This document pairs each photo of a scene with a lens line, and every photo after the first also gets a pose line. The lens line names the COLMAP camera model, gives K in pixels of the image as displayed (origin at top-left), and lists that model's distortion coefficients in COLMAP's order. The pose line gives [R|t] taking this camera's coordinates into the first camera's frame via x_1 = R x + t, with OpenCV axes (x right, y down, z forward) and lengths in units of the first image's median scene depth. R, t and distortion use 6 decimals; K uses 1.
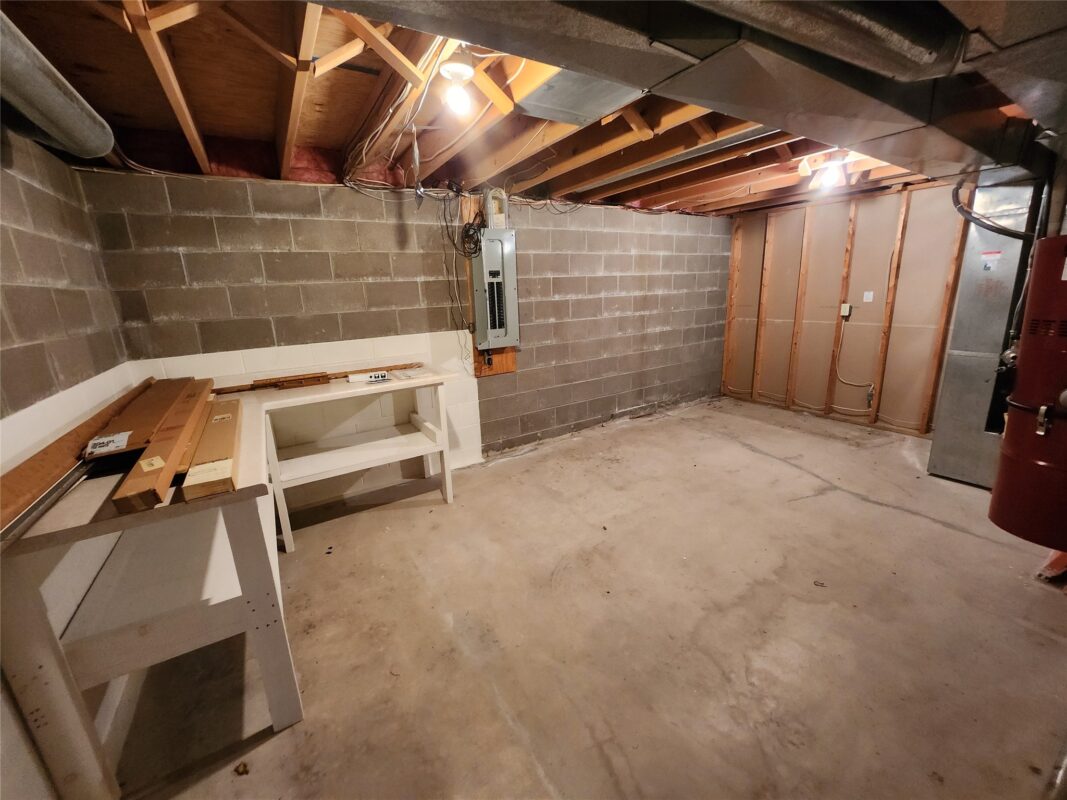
lens RADIAL K [[424.5, 0, 530.0], [0, 424.5, 402.2], [0, 0, 1]] dist [-0.018194, -0.000376]
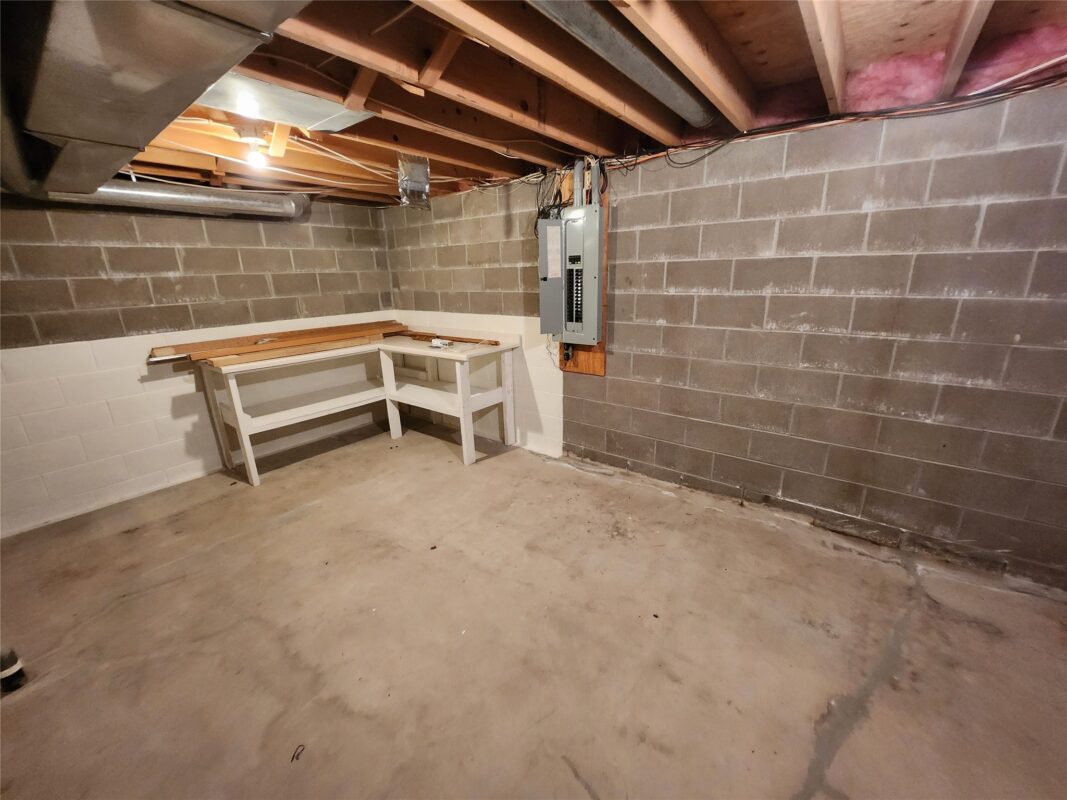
lens RADIAL K [[424.5, 0, 530.3], [0, 424.5, 404.5], [0, 0, 1]] dist [-0.018194, -0.000376]
pose [[0.342105, 0.309365, -0.887275, 0.686082], [-0.232613, 0.942742, 0.239017, -0.189782], [0.910415, 0.124623, 0.394479, 0.554597]]
